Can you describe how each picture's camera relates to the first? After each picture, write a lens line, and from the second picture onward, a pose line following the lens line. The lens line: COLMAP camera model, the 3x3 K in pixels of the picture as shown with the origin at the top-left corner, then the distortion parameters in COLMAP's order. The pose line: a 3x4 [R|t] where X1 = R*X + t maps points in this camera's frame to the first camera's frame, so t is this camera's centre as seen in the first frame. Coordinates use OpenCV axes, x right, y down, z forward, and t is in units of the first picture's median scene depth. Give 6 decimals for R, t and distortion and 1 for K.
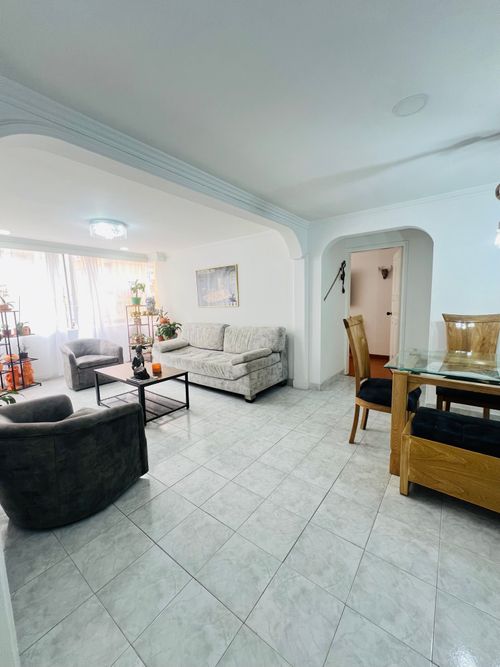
lens RADIAL K [[267.3, 0, 250.9], [0, 267.3, 334.1], [0, 0, 1]] dist [-0.001877, -0.000114]
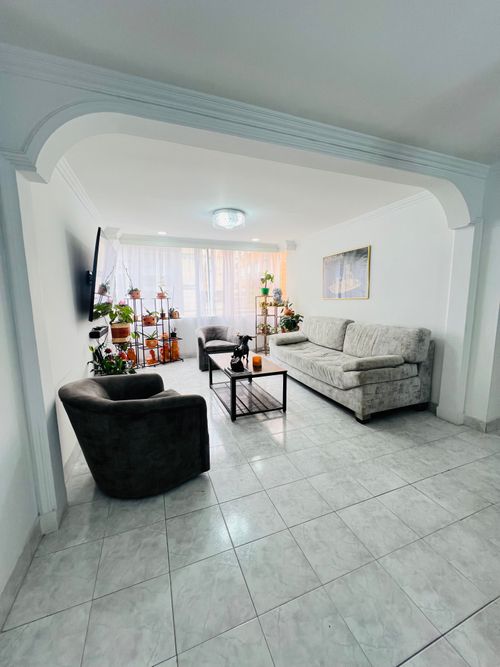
lens RADIAL K [[267.3, 0, 250.5], [0, 267.3, 332.2], [0, 0, 1]] dist [-0.001877, -0.000114]
pose [[0.852990, 0.087281, -0.514577, 0.094849], [-0.078898, 0.996151, 0.038179, -0.007872], [0.515929, 0.008033, 0.856594, 0.170635]]
